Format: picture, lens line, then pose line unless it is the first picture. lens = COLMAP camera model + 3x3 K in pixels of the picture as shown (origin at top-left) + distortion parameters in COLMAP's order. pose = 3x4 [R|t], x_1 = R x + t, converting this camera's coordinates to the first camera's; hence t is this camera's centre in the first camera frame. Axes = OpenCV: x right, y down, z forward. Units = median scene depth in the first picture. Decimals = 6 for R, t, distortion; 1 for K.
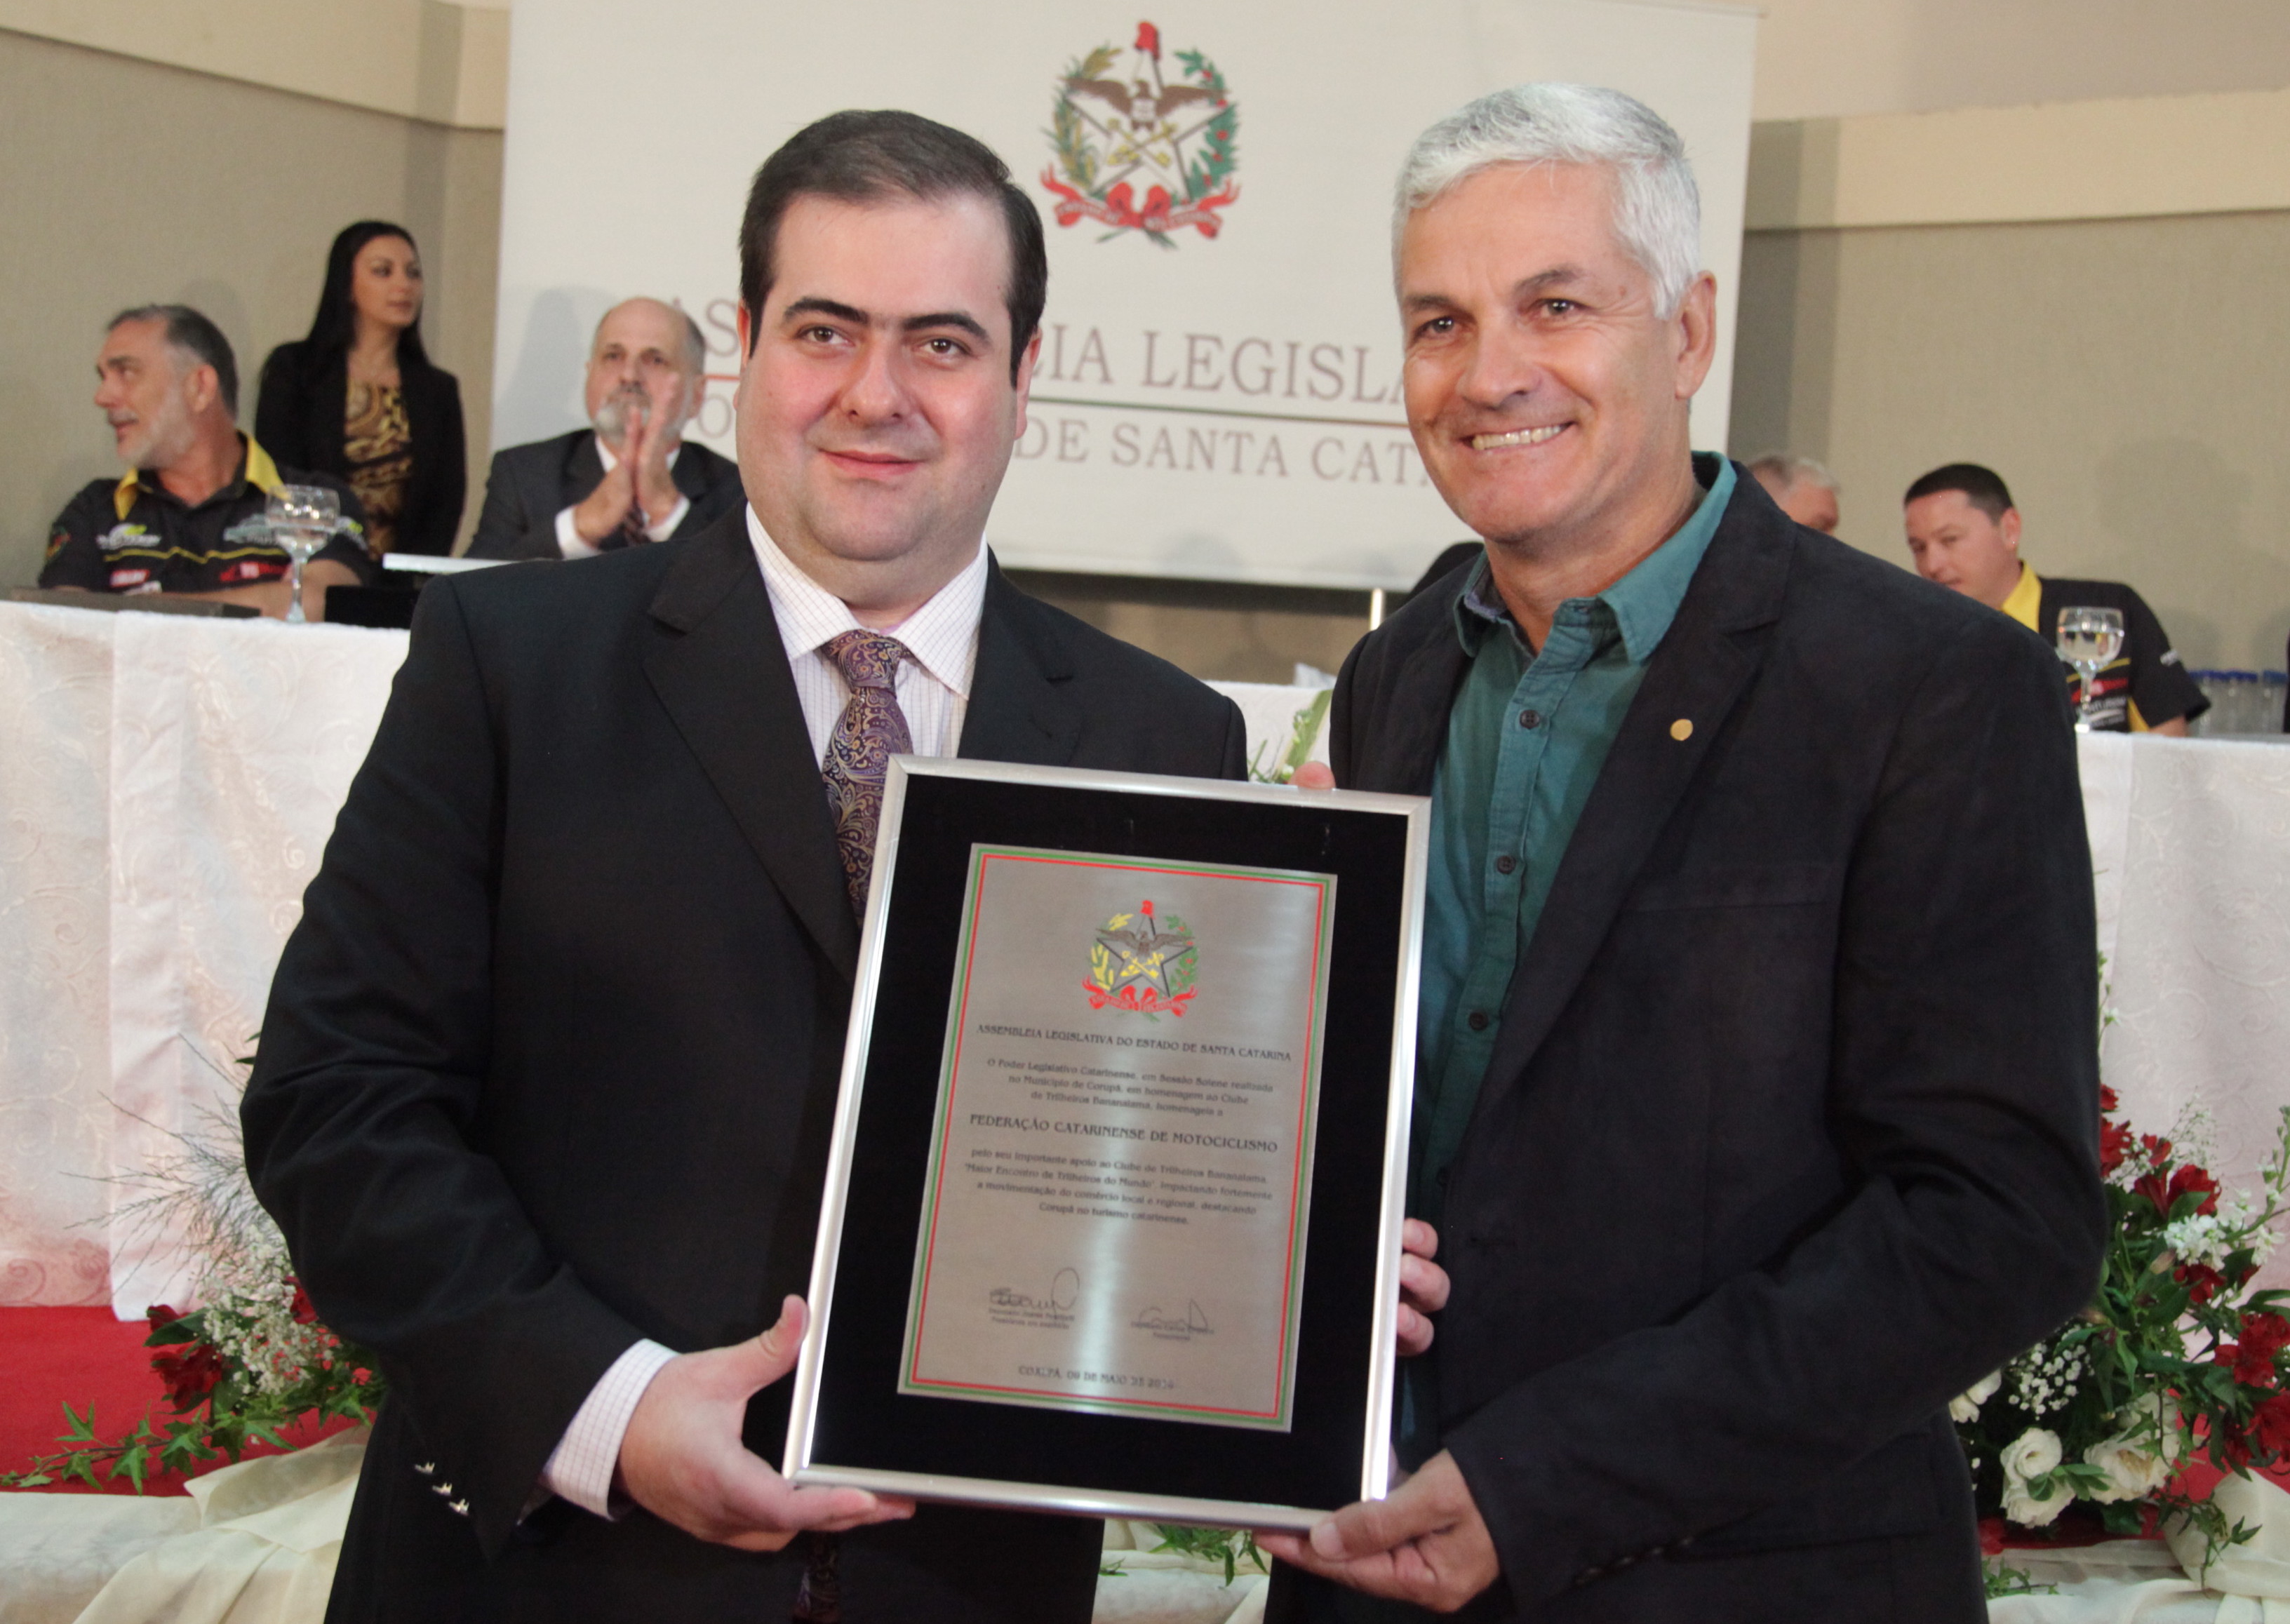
lens RADIAL K [[2851.9, 0, 1193.2], [0, 2851.9, 816.2], [0, 0, 1]] dist [0.008455, 0.096257]
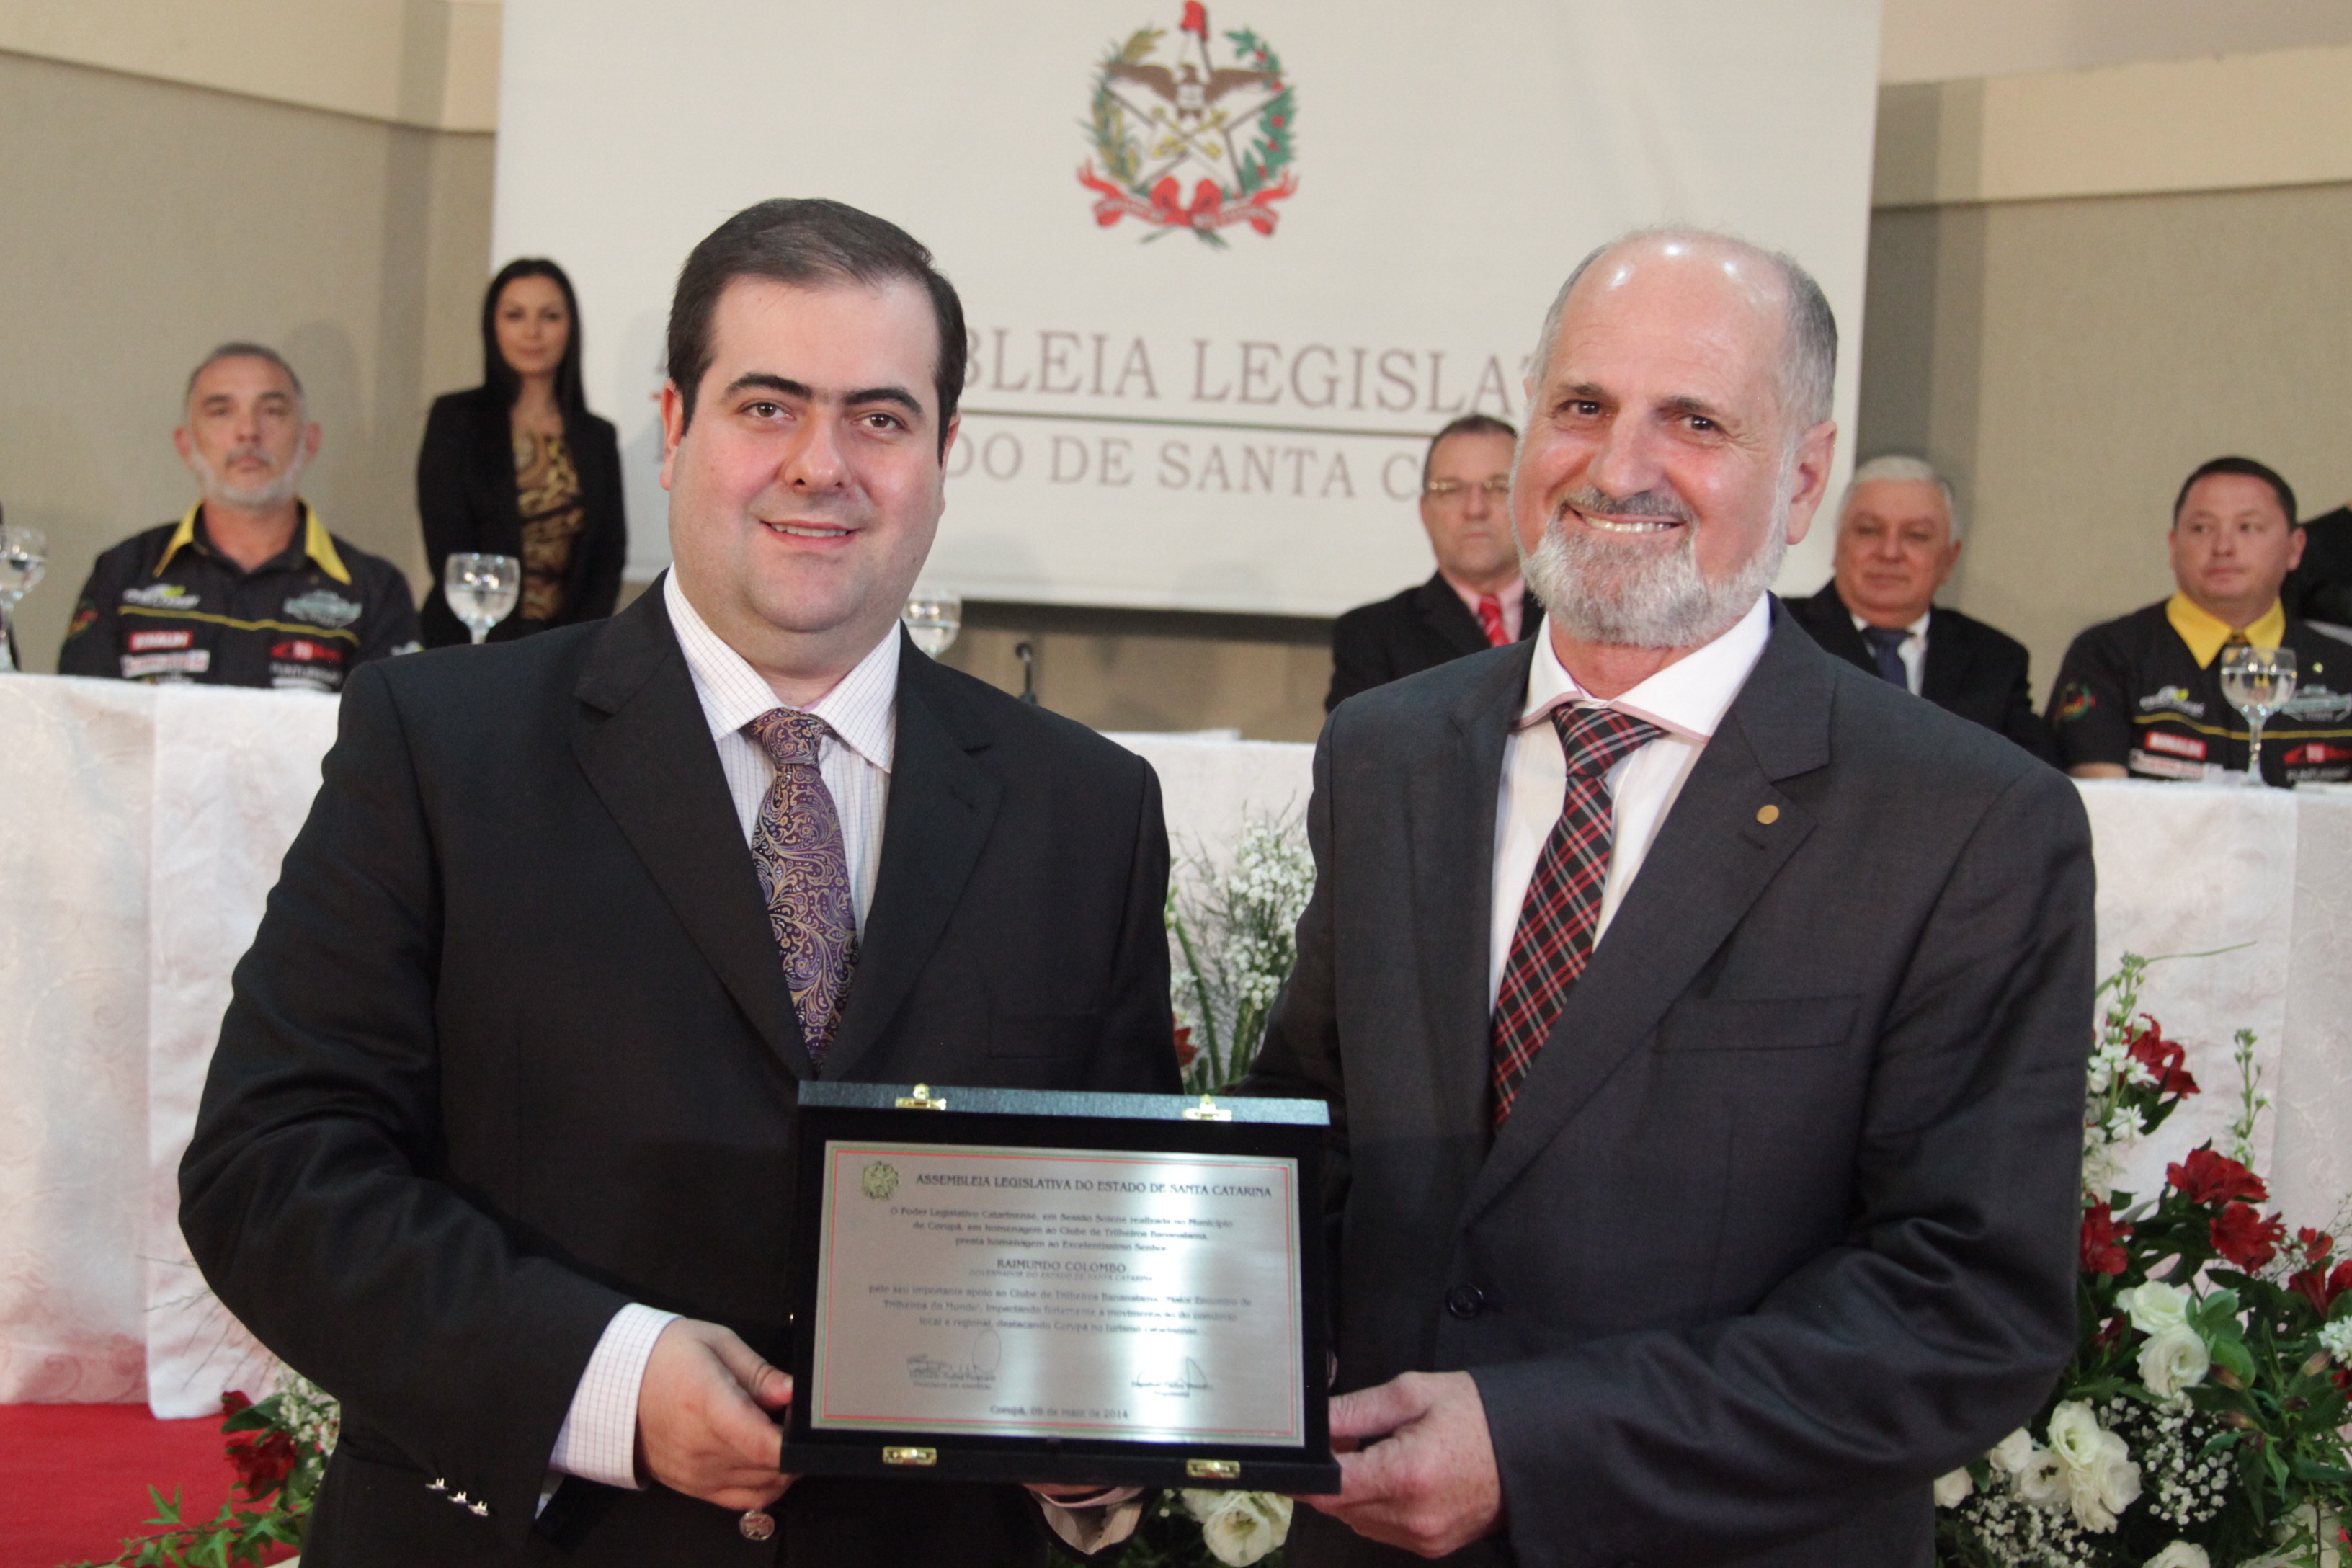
lens RADIAL K [[3430.7, 0, 960.8], [0, 3430.7, 707.9], [0, 0, 1]] dist [0.089796, 0.005457]
pose [[0.996686, -0.010834, -0.080619, -0.007401], [0.007165, 0.998931, -0.045660, -0.007907], [0.081027, 0.044931, 0.995699, -0.150568]]
